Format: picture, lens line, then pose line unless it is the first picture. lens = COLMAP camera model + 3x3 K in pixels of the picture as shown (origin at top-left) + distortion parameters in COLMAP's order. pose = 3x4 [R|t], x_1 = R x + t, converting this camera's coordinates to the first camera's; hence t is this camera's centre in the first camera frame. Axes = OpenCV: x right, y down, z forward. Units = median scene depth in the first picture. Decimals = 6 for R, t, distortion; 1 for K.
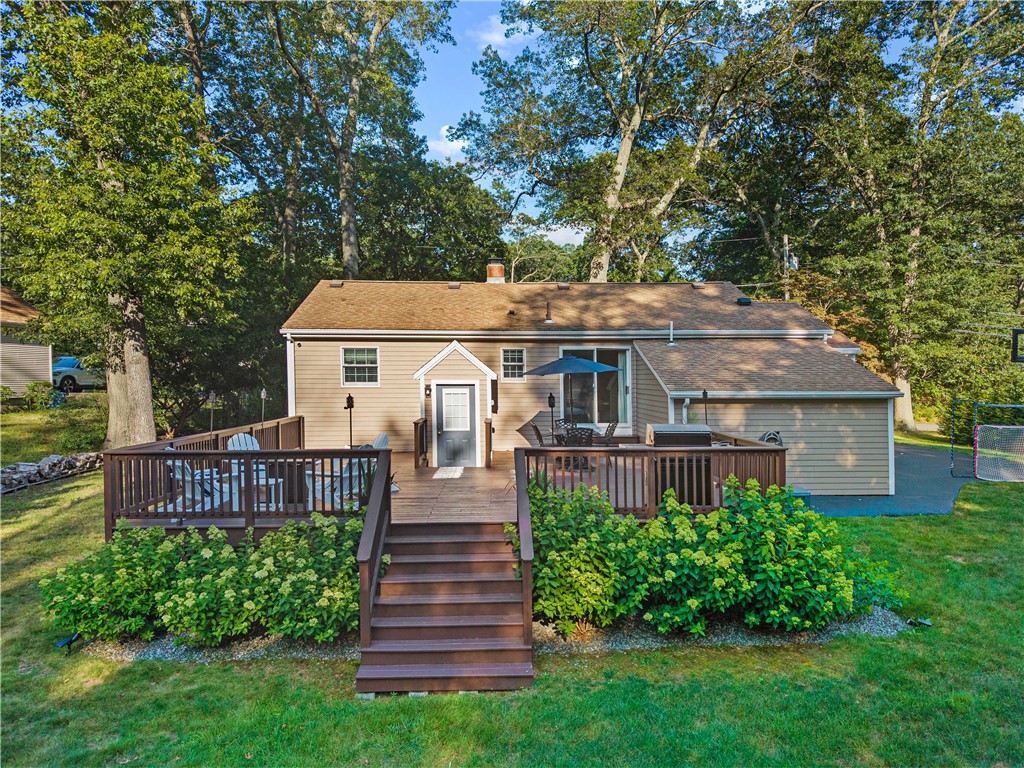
lens RADIAL K [[701.0, 0, 507.5], [0, 701.0, 391.6], [0, 0, 1]] dist [0.006292, -0.001443]
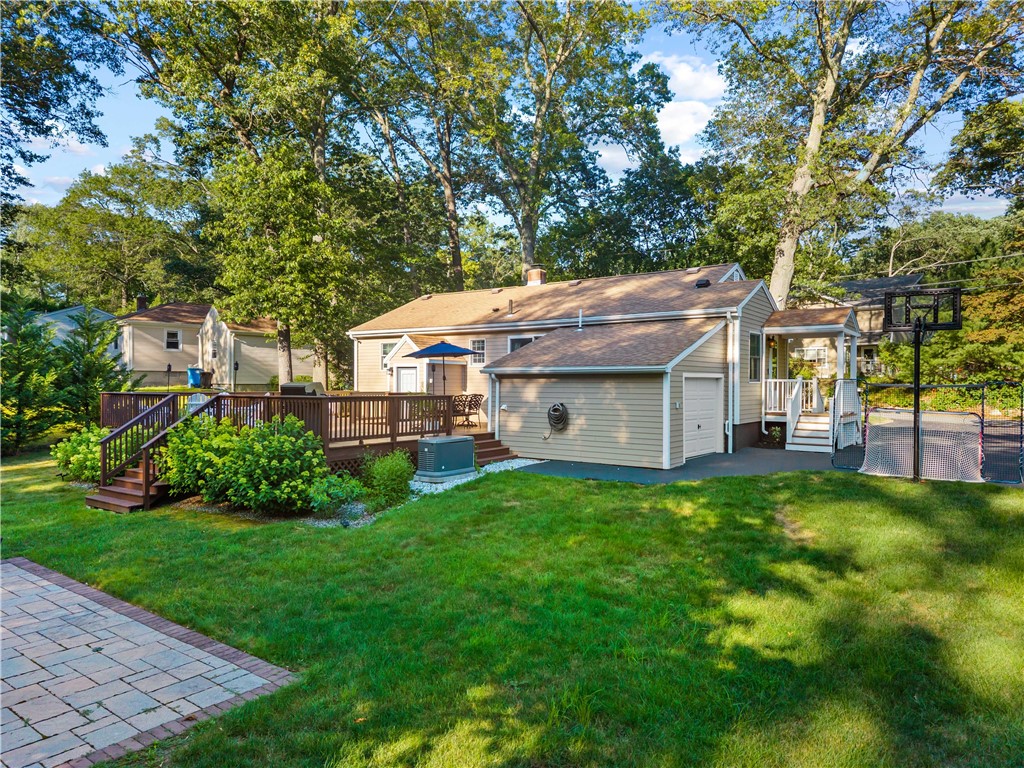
lens RADIAL K [[701.0, 0, 507.5], [0, 701.0, 391.6], [0, 0, 1]] dist [0.006292, -0.001443]
pose [[0.768066, 0.009697, -0.640297, 0.896281], [-0.013996, 0.999901, -0.001646, 0.035136], [0.640218, 0.010225, 0.768125, 0.064115]]
